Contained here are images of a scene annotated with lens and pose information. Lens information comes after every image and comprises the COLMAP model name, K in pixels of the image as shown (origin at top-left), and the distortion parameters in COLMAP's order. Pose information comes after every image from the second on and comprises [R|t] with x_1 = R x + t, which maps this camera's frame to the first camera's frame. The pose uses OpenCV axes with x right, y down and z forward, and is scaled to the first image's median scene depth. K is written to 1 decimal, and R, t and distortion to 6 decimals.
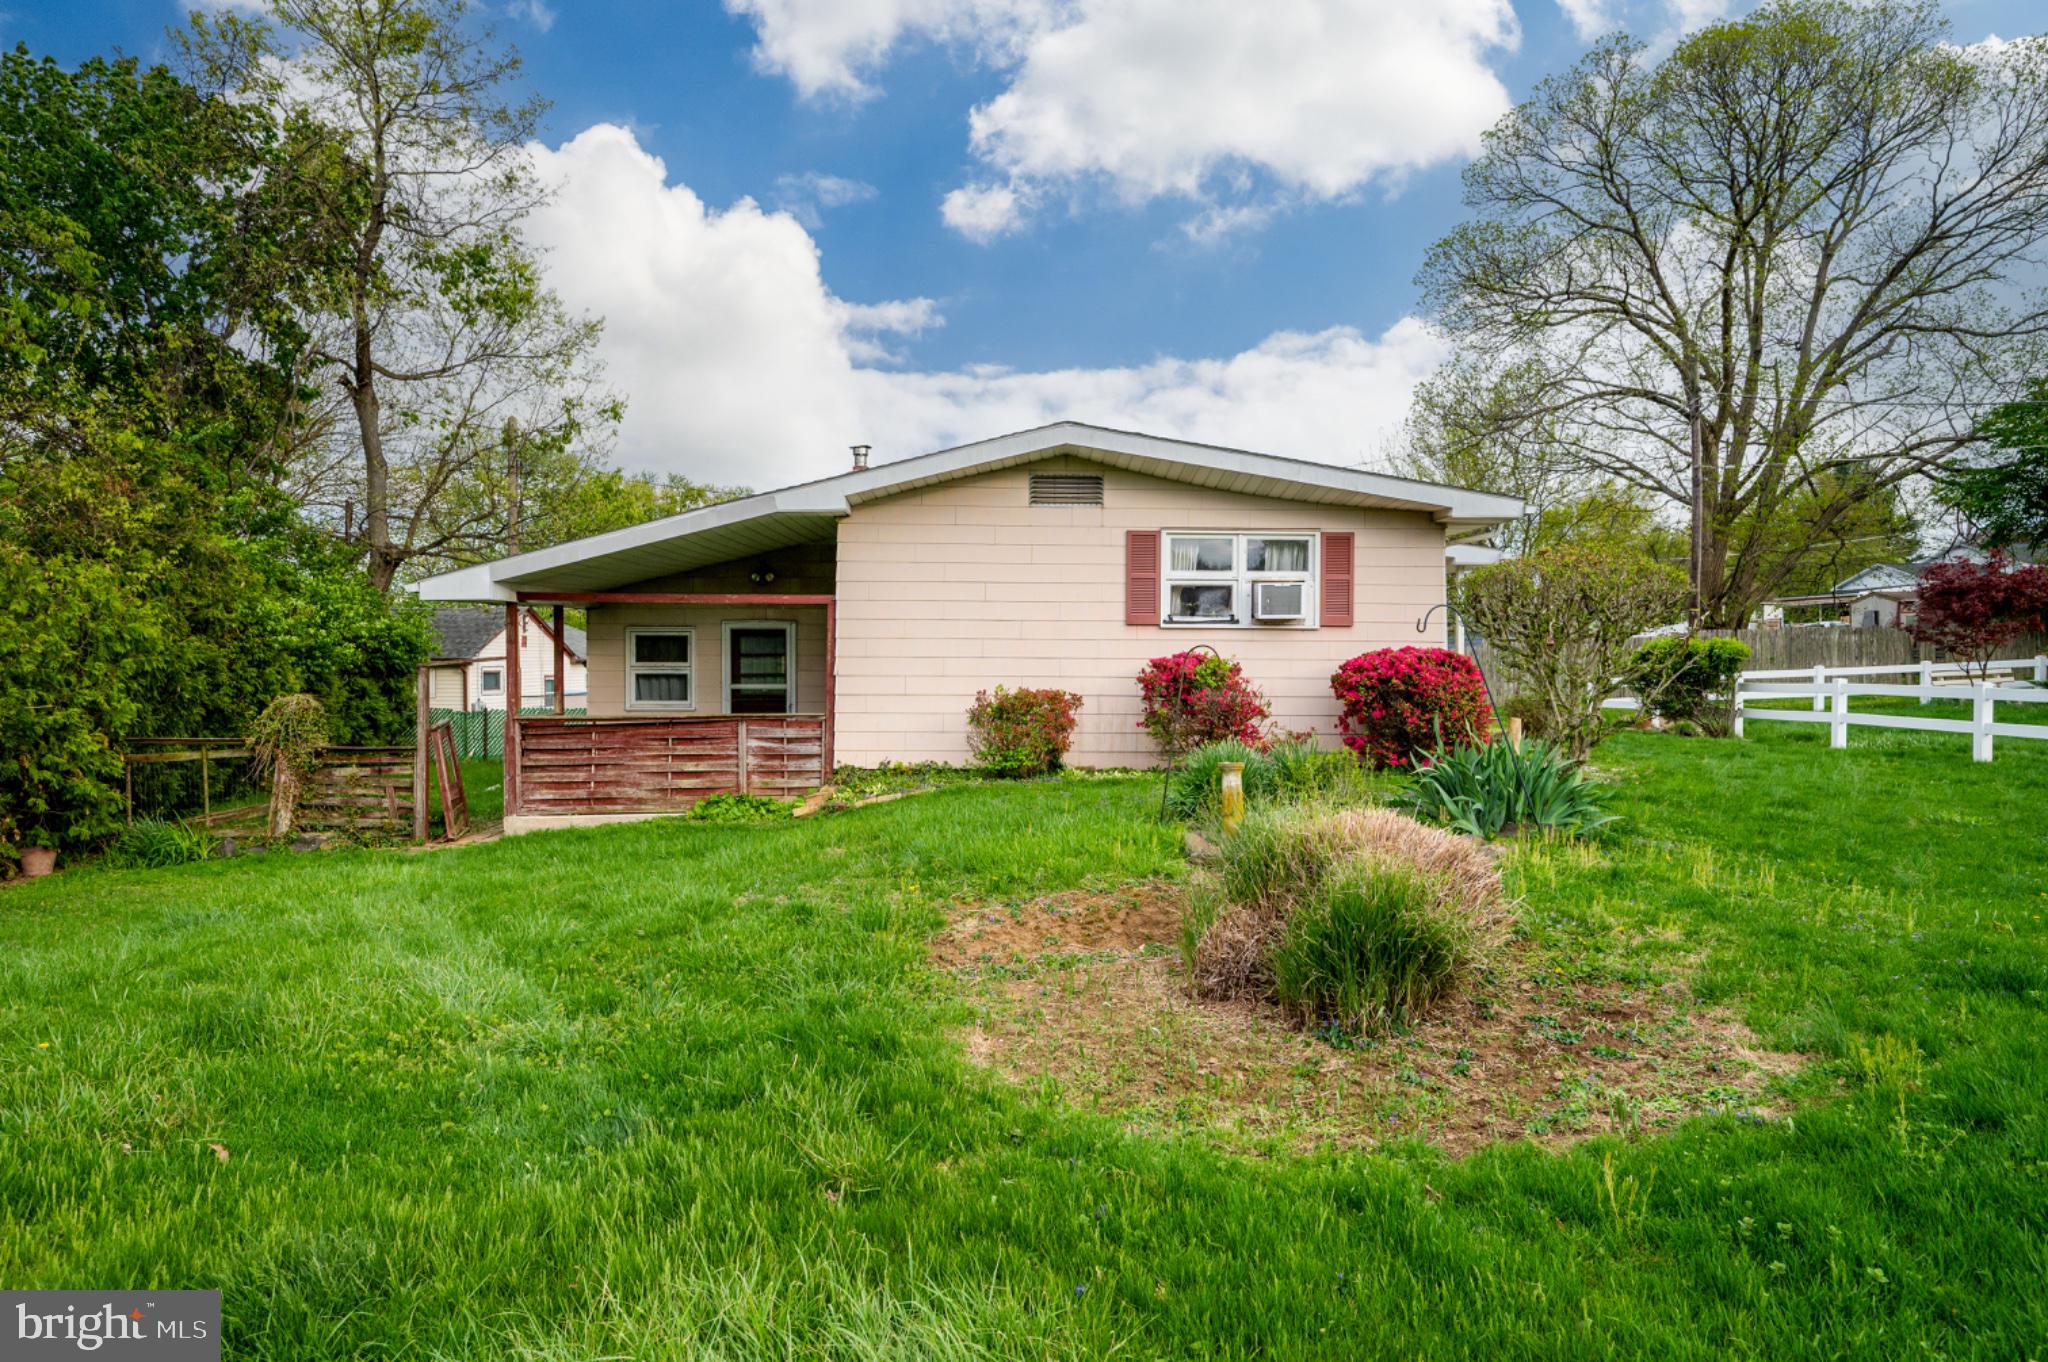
lens RADIAL K [[1192.5, 0, 1017.9], [0, 1192.5, 672.0], [0, 0, 1]] dist [-0.007533, -0.000803]
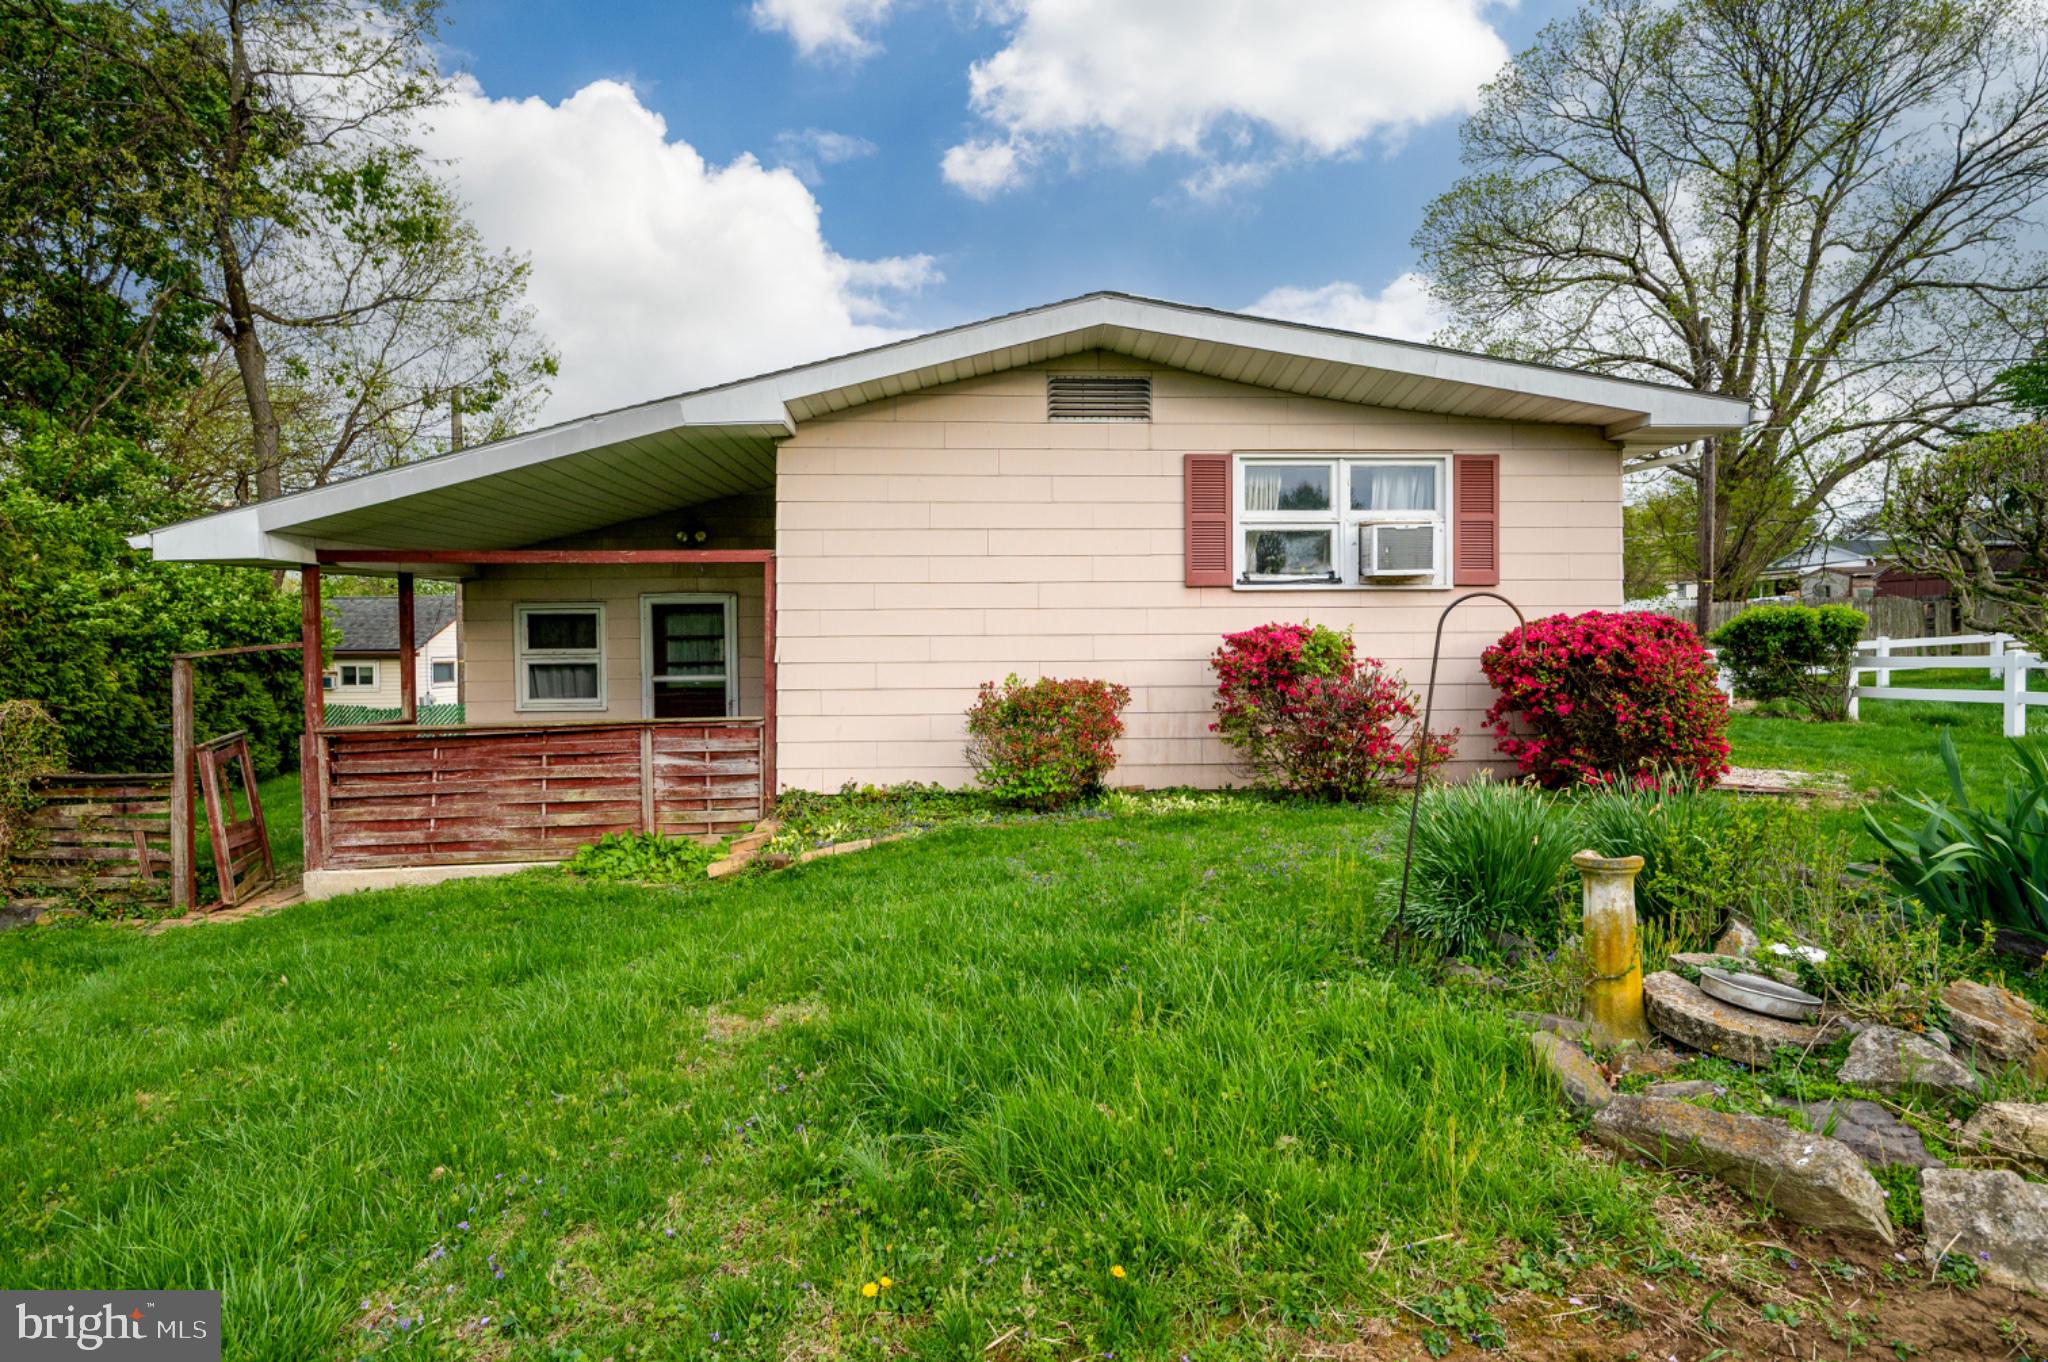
lens RADIAL K [[1101.0, 0, 1004.4], [0, 1101.0, 656.0], [0, 0, 1]] dist [-0.001925, -0.000909]
pose [[0.999854, -0.013358, 0.010696, -0.024849], [0.013354, 0.999911, 0.000490, -0.000009], [-0.010701, -0.000347, 0.999943, 0.340493]]
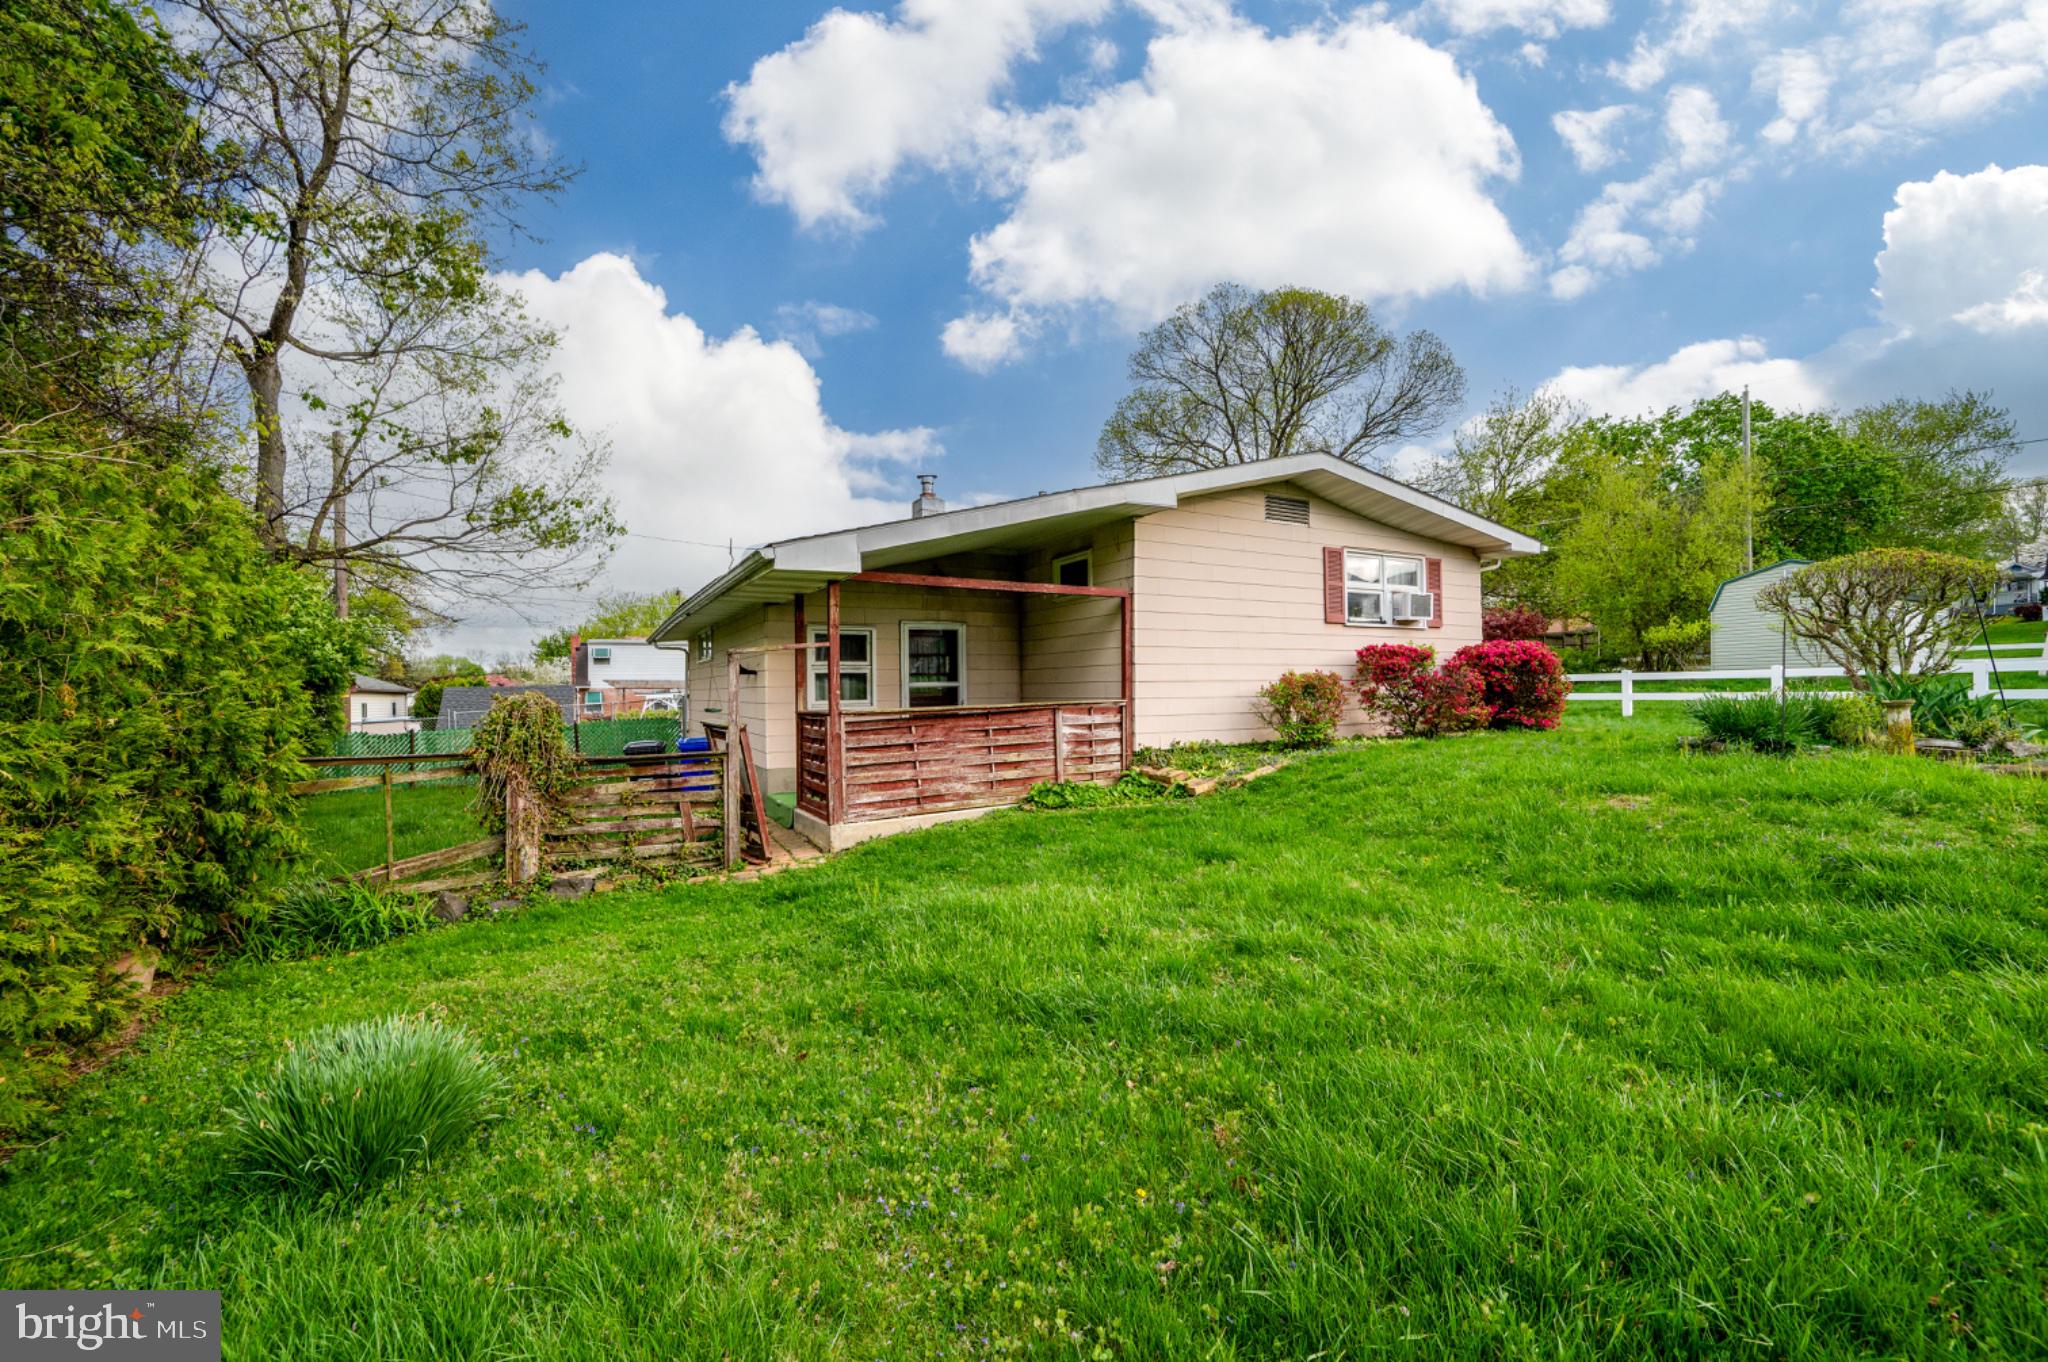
lens RADIAL K [[835.0, 0, 1077.0], [0, 835.0, 675.0], [0, 0, 1]] dist [-0.017094, -0.000738]
pose [[0.876856, -0.009673, 0.480655, -0.550683], [0.025292, 0.999341, -0.026029, 0.030718], [-0.480087, 0.034980, 0.876523, 0.364703]]
